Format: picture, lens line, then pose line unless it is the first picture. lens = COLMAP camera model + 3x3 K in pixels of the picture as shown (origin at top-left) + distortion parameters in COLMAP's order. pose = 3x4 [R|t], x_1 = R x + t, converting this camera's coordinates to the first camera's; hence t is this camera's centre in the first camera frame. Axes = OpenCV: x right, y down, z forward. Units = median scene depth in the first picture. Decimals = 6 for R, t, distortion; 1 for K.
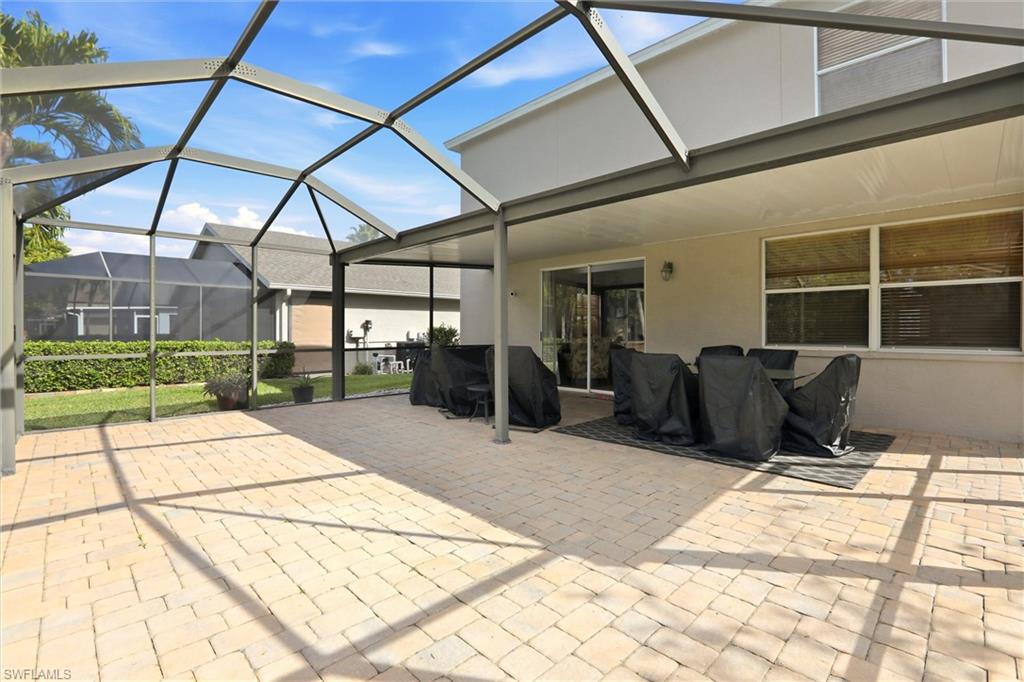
lens RADIAL K [[468.3, 0, 514.6], [0, 468.3, 333.8], [0, 0, 1]] dist [-0.029469, -0.000067]
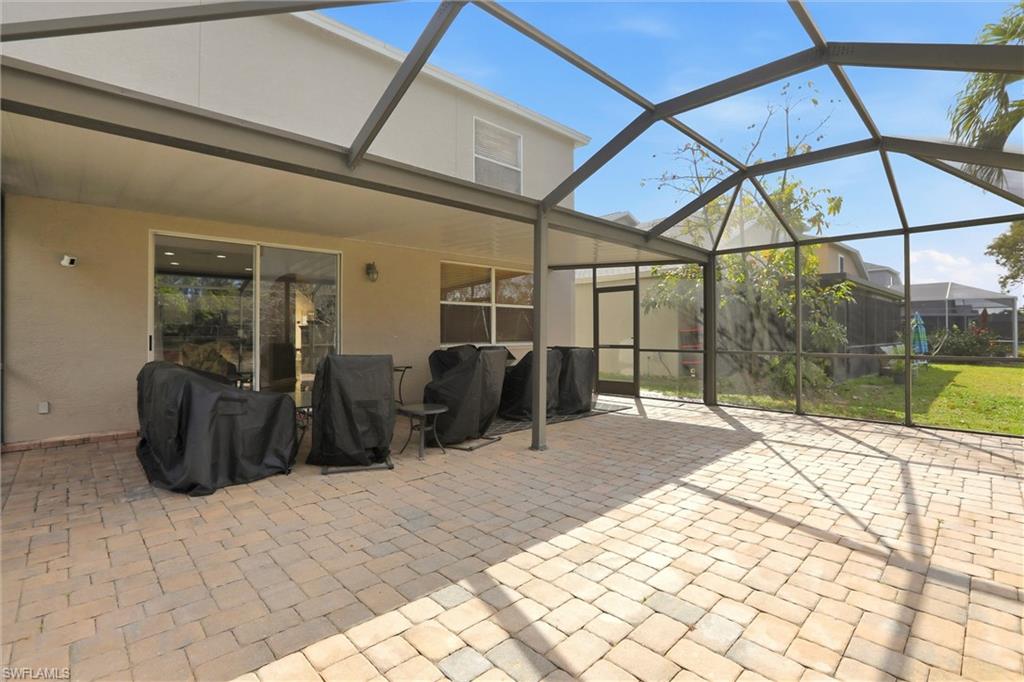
lens RADIAL K [[468.3, 0, 513.7], [0, 468.3, 335.9], [0, 0, 1]] dist [-0.029469, -0.000067]
pose [[0.016619, -0.007651, 0.999833, -1.393051], [0.008036, 0.999939, 0.007518, -0.010460], [-0.999830, 0.007910, 0.016679, 1.450846]]
